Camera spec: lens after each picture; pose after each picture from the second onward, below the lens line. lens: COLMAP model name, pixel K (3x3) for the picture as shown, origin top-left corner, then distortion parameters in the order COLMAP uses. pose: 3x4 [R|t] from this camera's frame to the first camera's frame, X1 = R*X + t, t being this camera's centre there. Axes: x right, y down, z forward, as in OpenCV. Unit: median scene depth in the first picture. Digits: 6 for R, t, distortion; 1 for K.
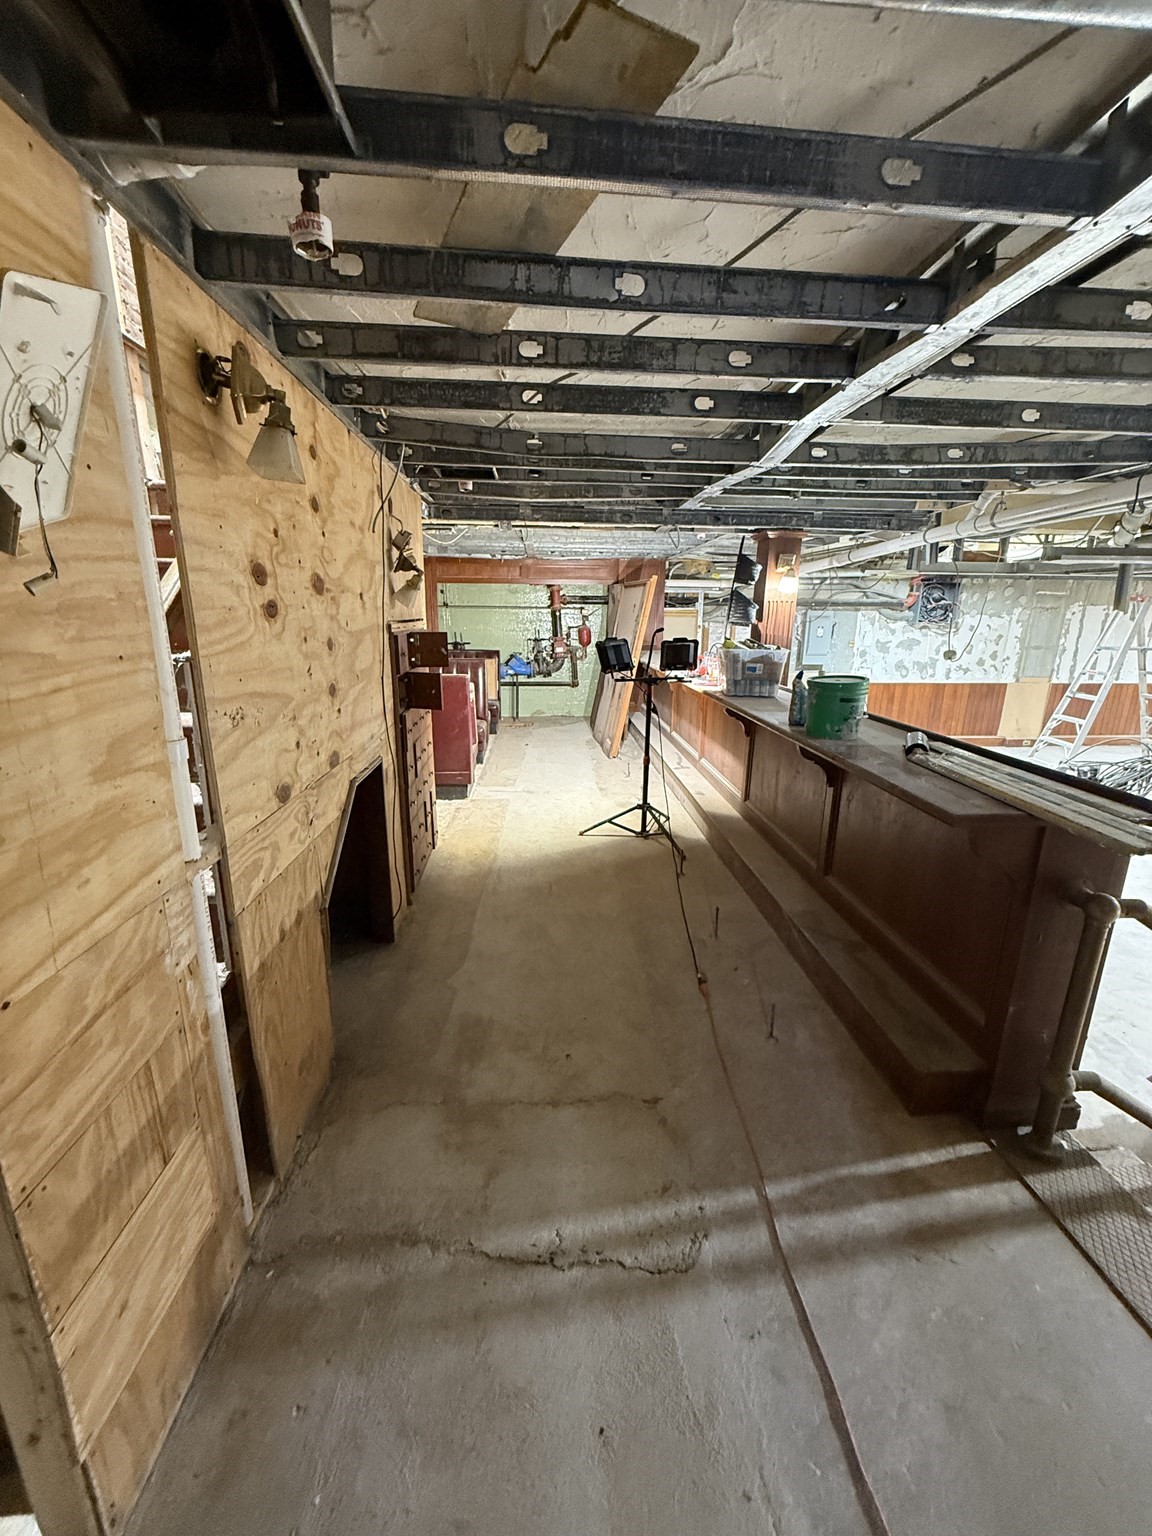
lens RADIAL K [[610.9, 0, 576.6], [0, 610.9, 769.6], [0, 0, 1]] dist [-0.000582, -0.001729]
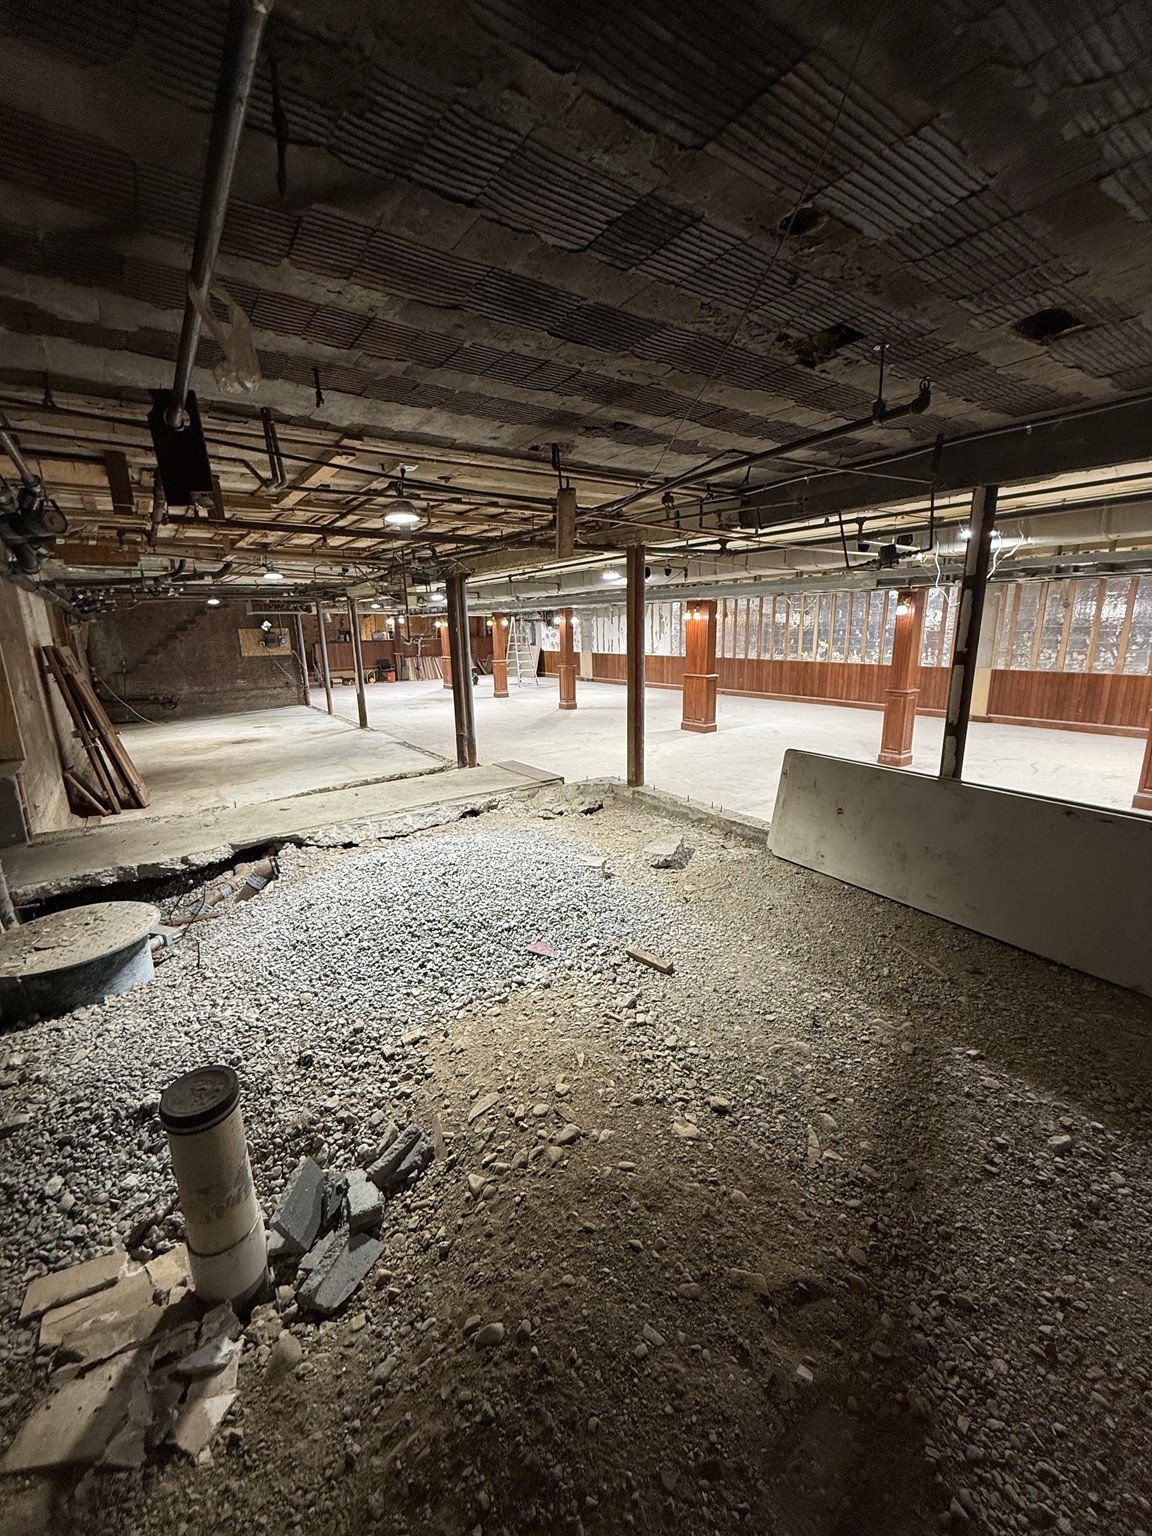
lens RADIAL K [[610.9, 0, 576.7], [0, 610.9, 768.9], [0, 0, 1]] dist [-0.000582, -0.001729]
pose [[0.534348, 0.177343, -0.826451, 3.441094], [-0.166148, 0.980705, 0.103019, 0.065632], [0.828774, 0.082265, 0.553503, -0.297006]]
